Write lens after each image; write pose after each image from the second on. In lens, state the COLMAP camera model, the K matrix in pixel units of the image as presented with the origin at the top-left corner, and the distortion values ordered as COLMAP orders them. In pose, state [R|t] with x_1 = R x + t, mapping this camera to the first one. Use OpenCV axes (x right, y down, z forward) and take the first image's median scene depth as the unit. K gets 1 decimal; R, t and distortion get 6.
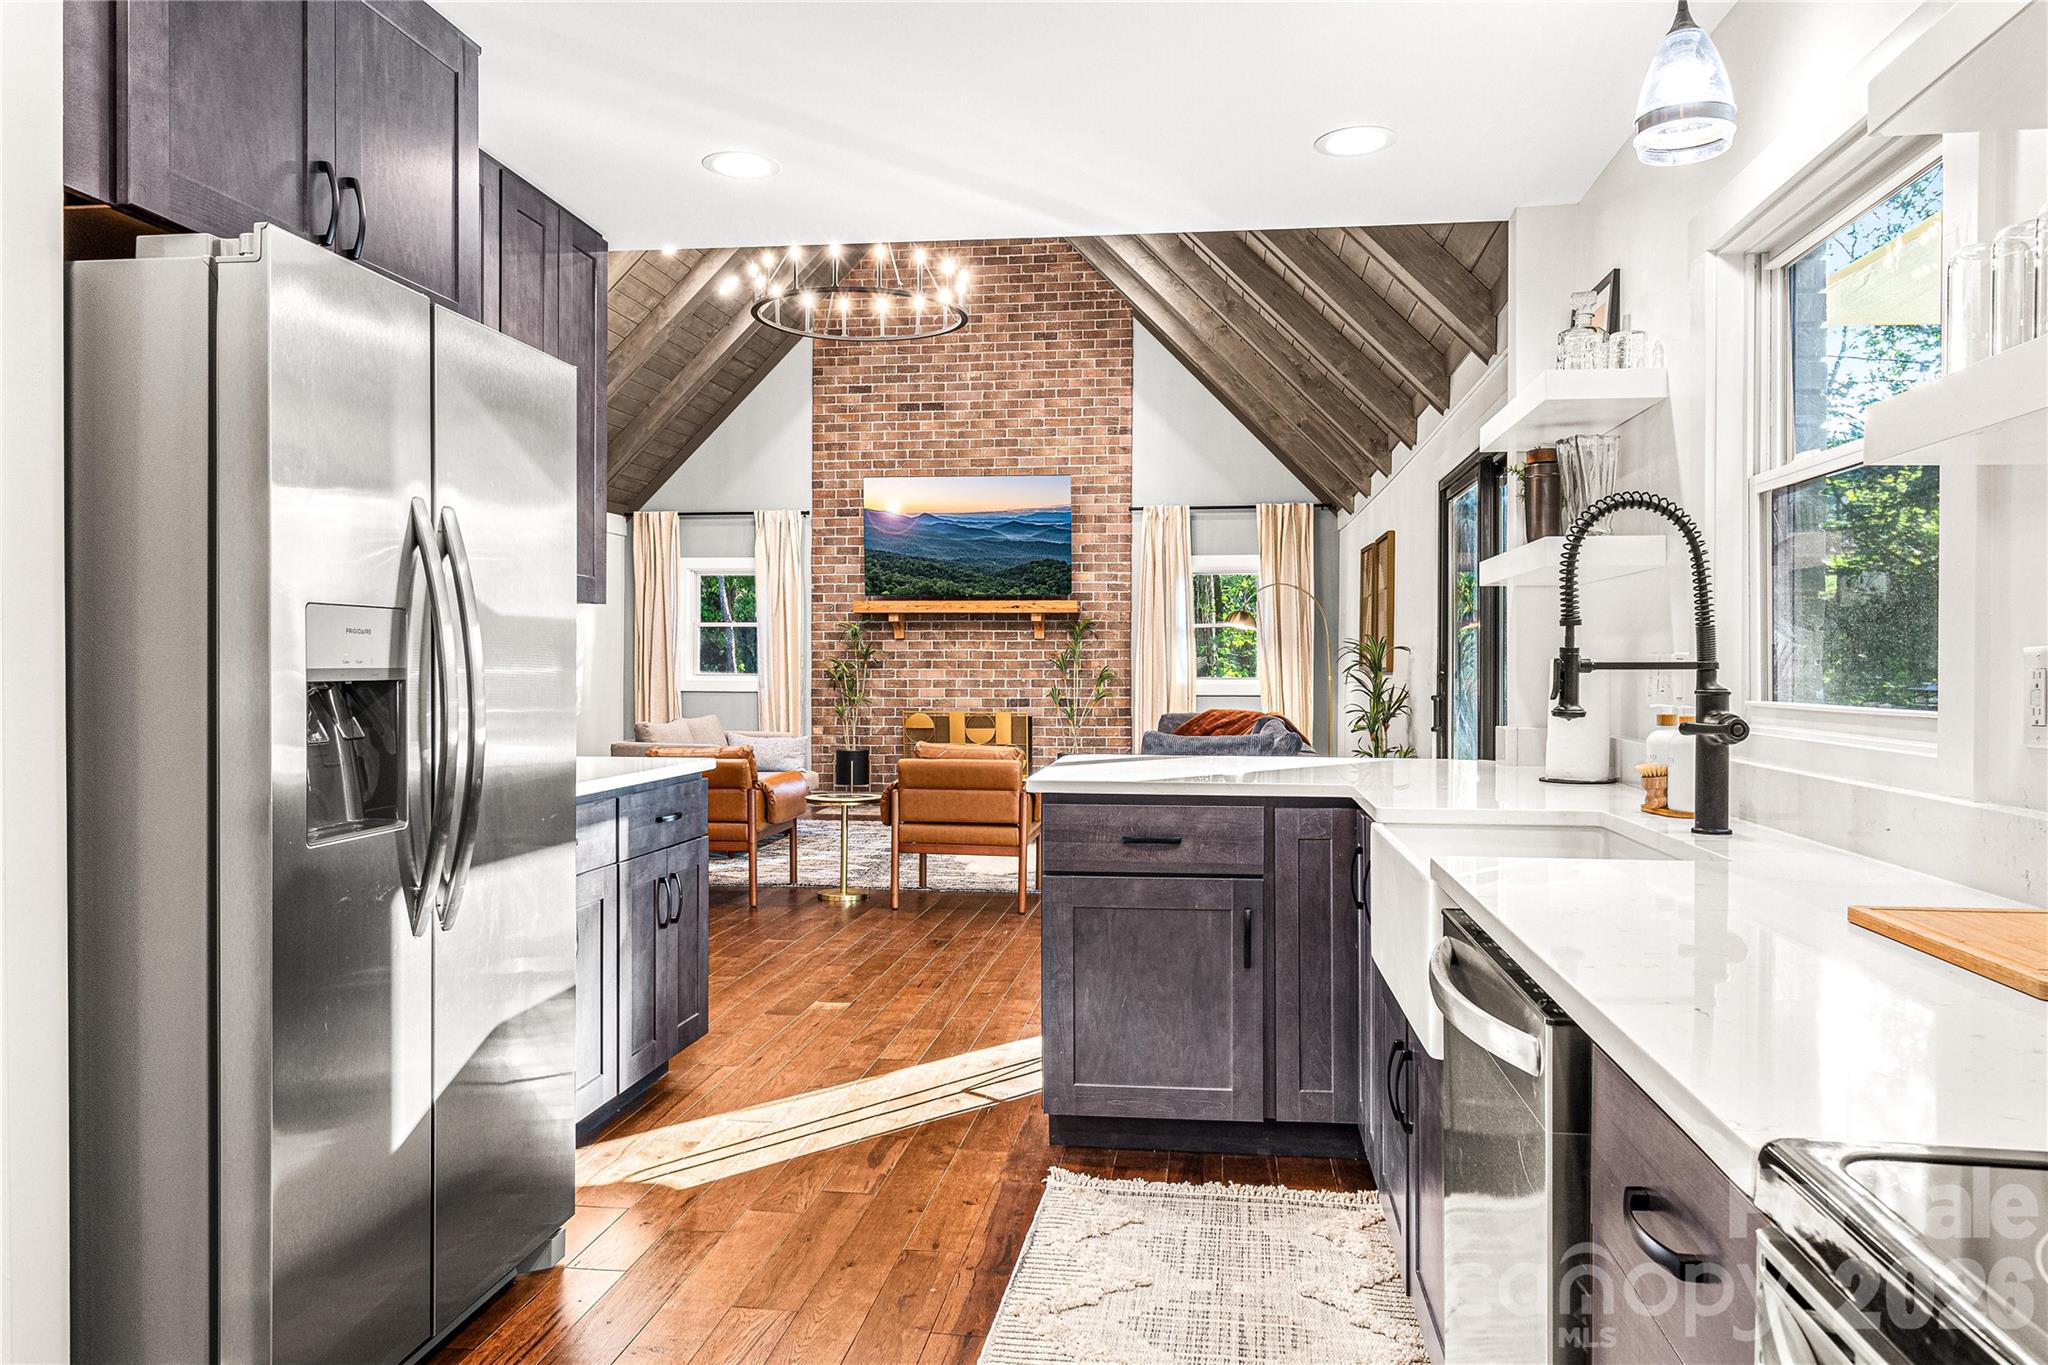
lens RADIAL K [[1420.1, 0, 1025.3], [0, 1420.1, 672.0], [0, 0, 1]] dist [-0.007448, -0.000860]
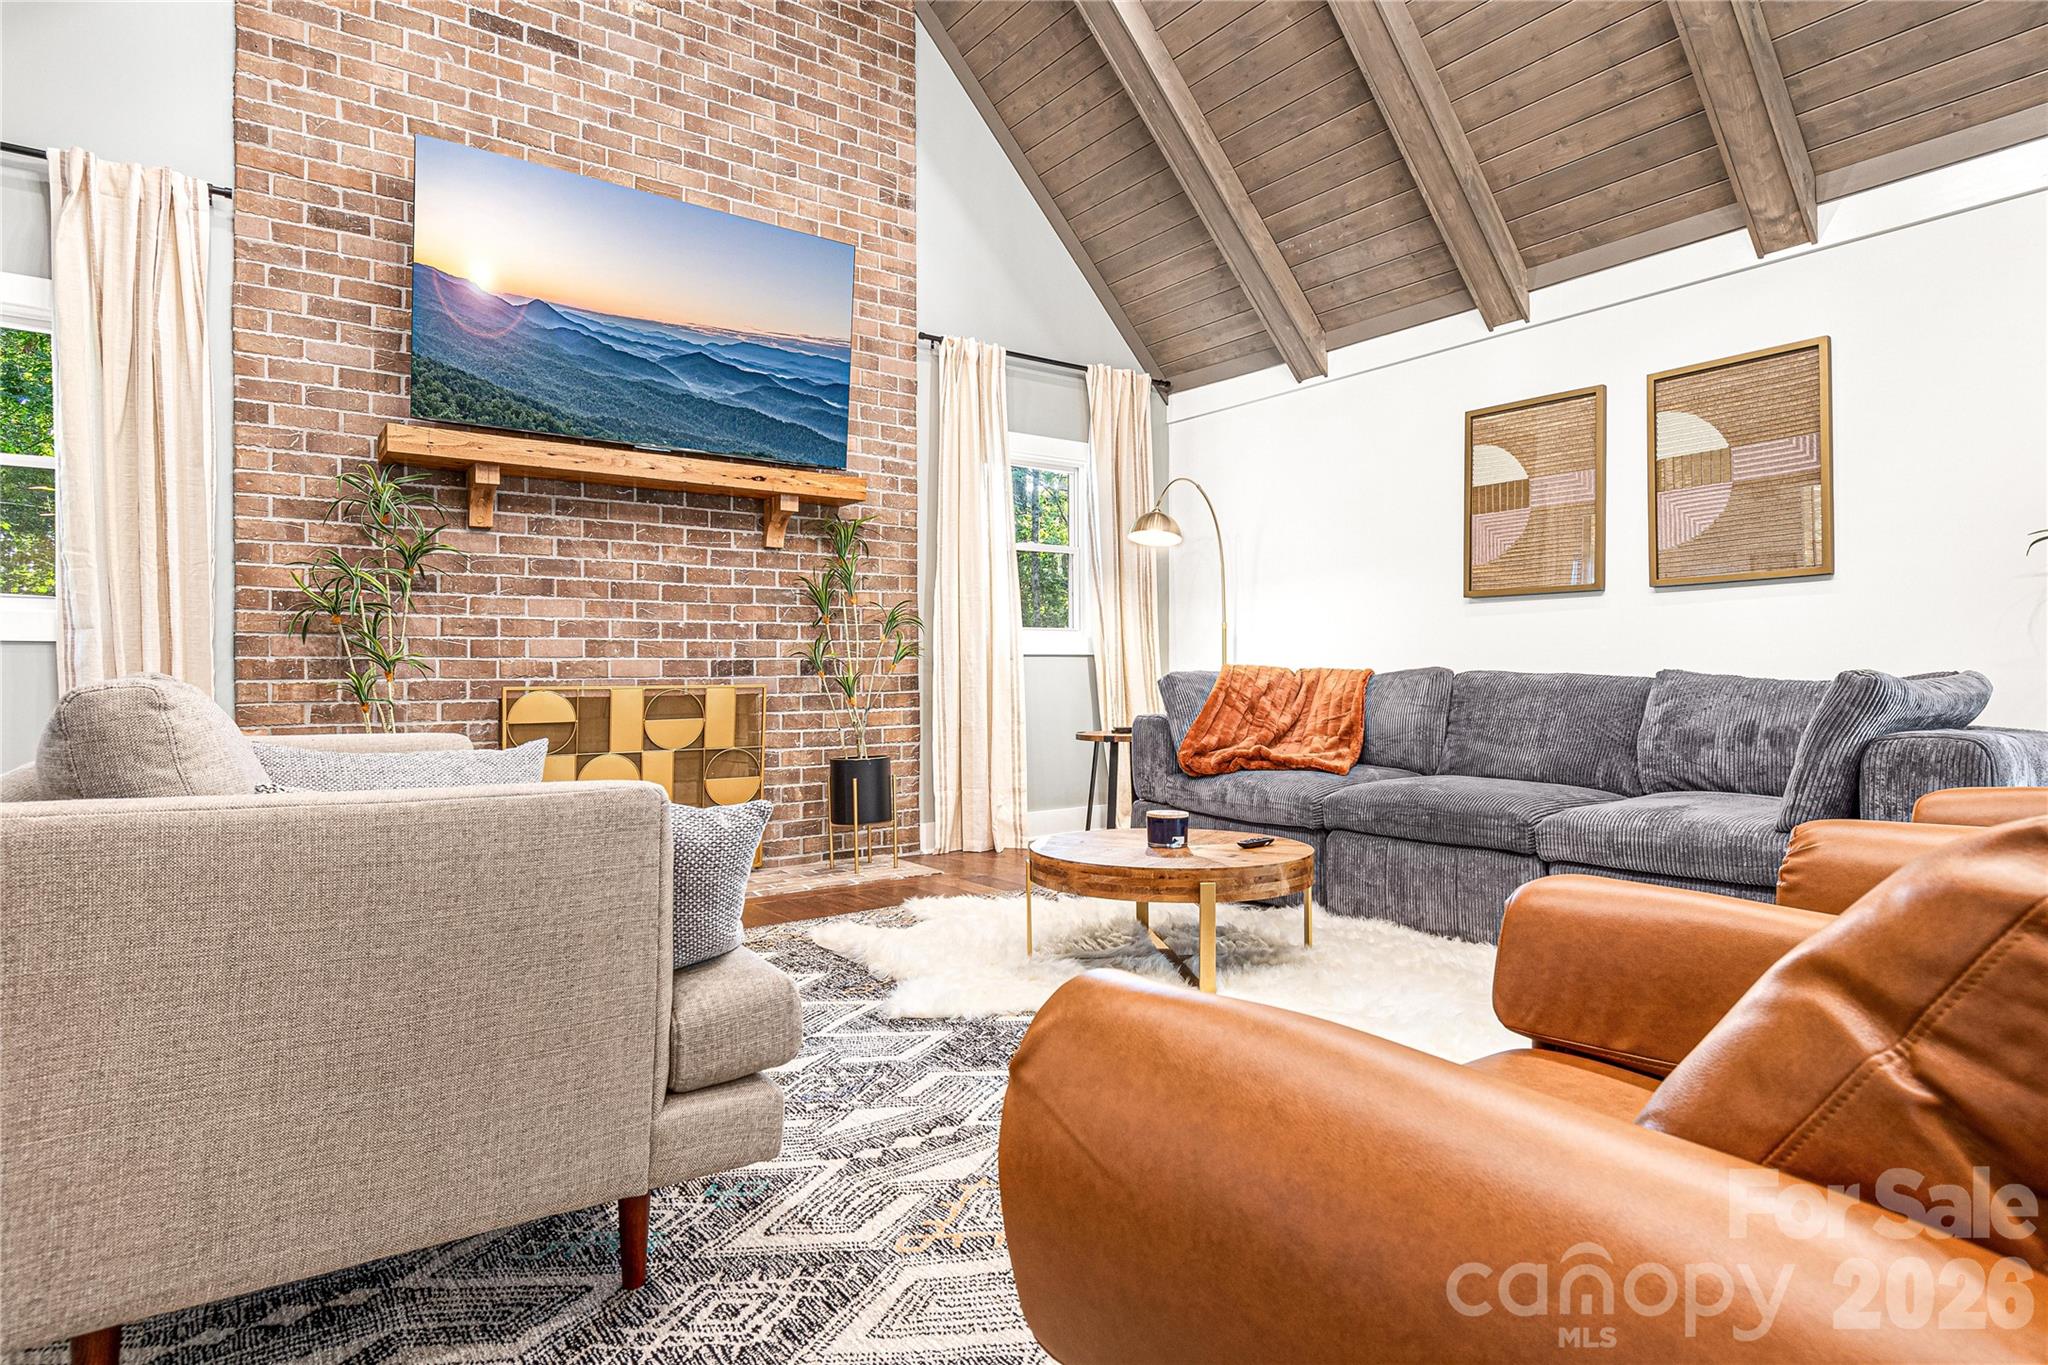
lens RADIAL K [[1111.7, 0, 1025.1], [0, 1111.7, 673.9], [0, 0, 1]] dist [-0.000800, -0.001274]
pose [[0.731090, -0.003852, 0.682270, -0.204526], [0.006756, 0.999976, -0.001593, 0.025044], [-0.682247, 0.005774, 0.731099, 0.626874]]
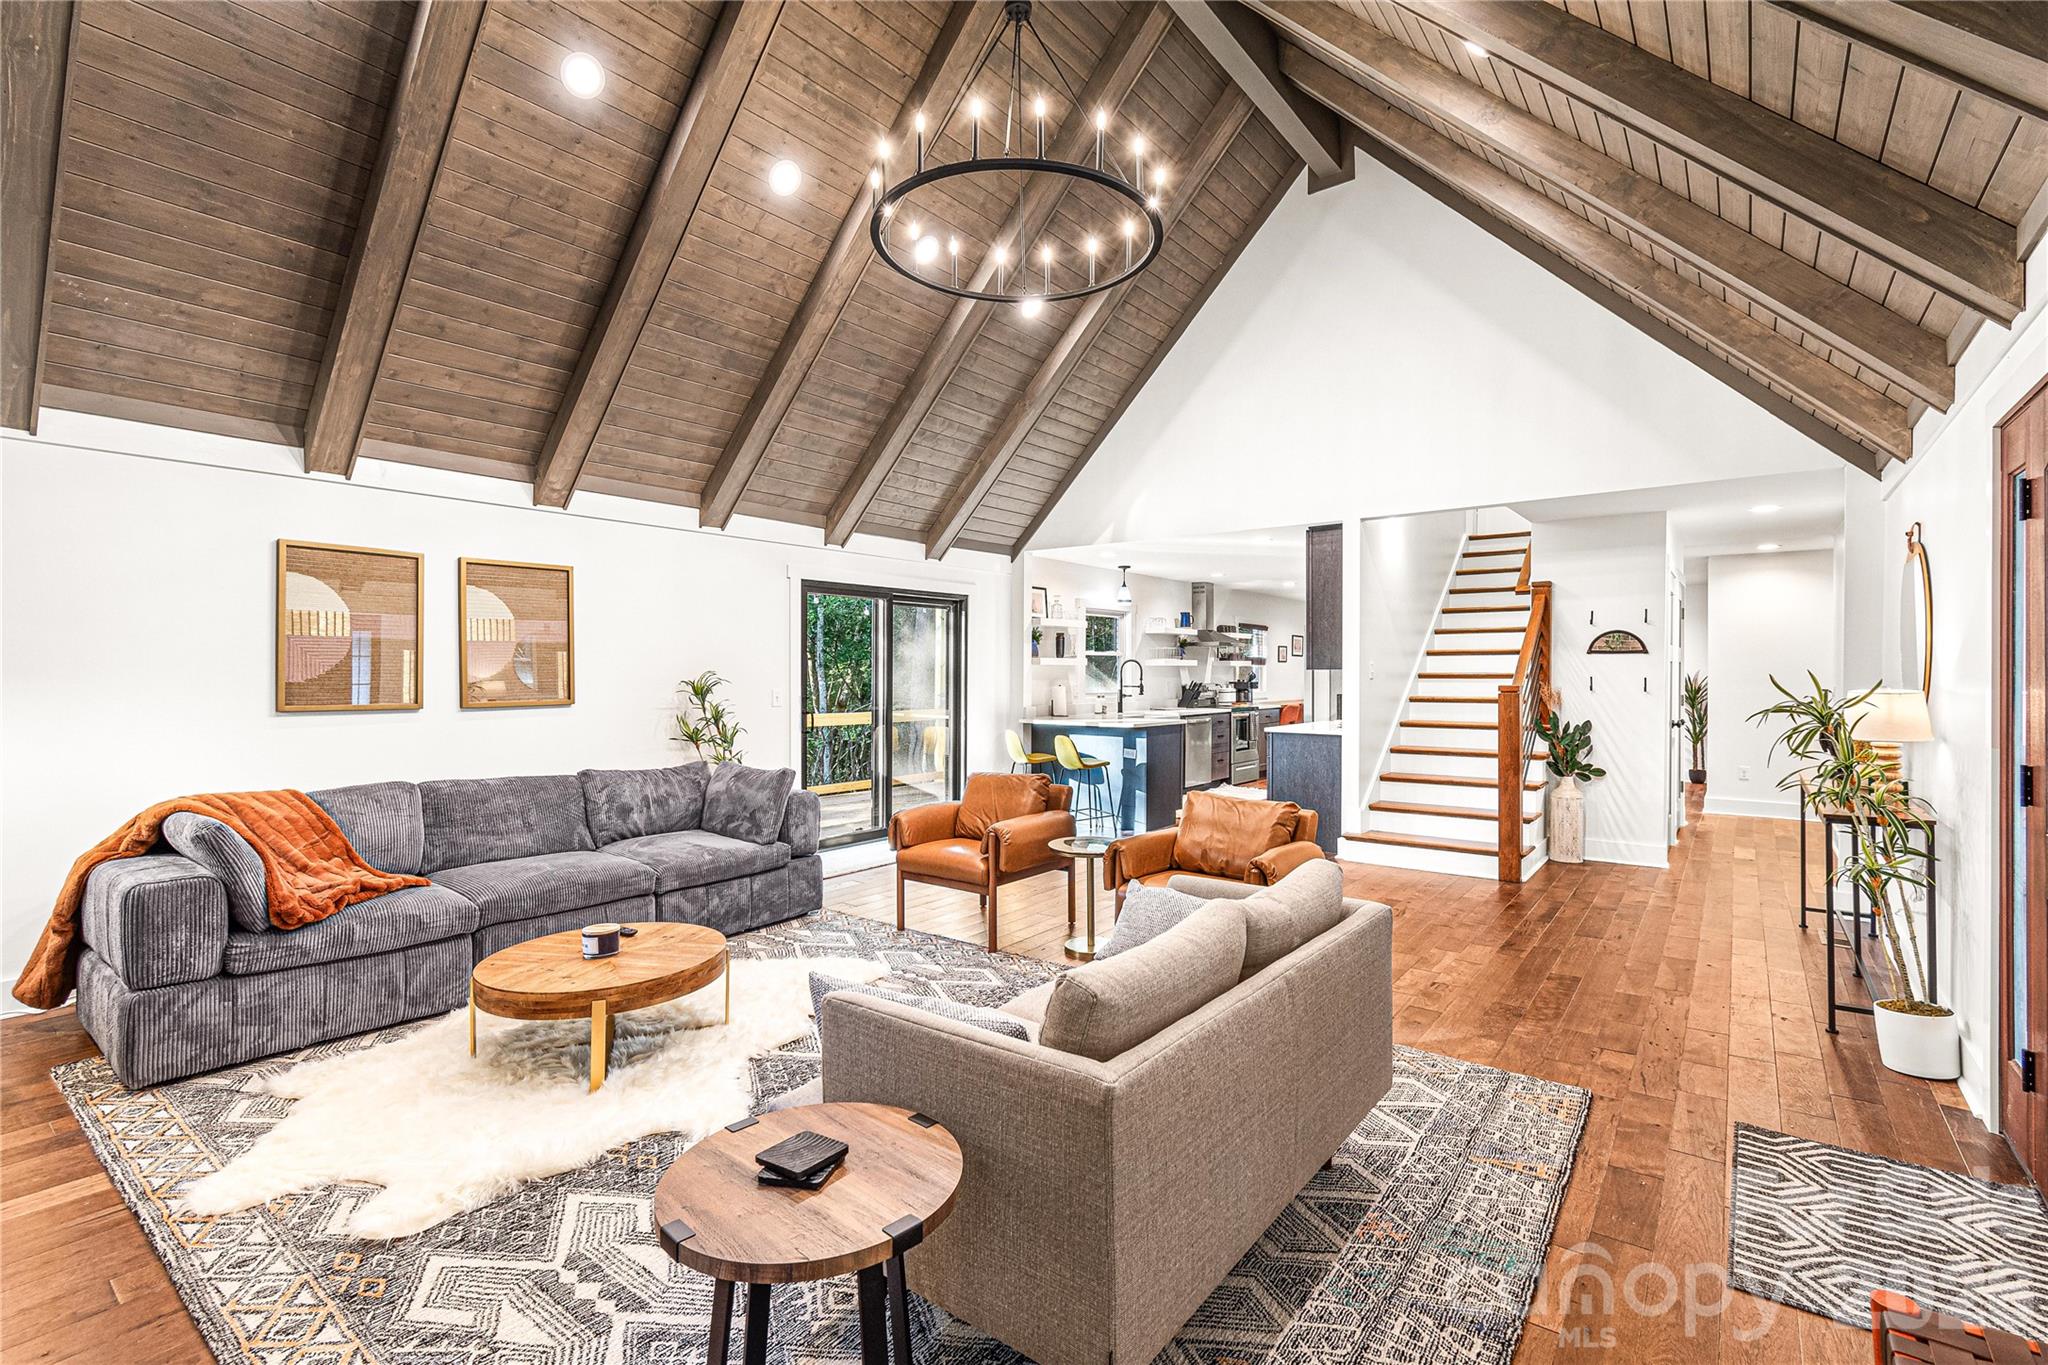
lens RADIAL K [[917.5, 0, 1025.1], [0, 917.5, 676.0], [0, 0, 1]] dist [0.004686, 0.000305]
pose [[-0.864534, 0.002486, 0.502568, -0.238437], [0.006366, 0.999962, 0.006004, -0.015875], [-0.502534, 0.008390, -0.864517, 0.964516]]
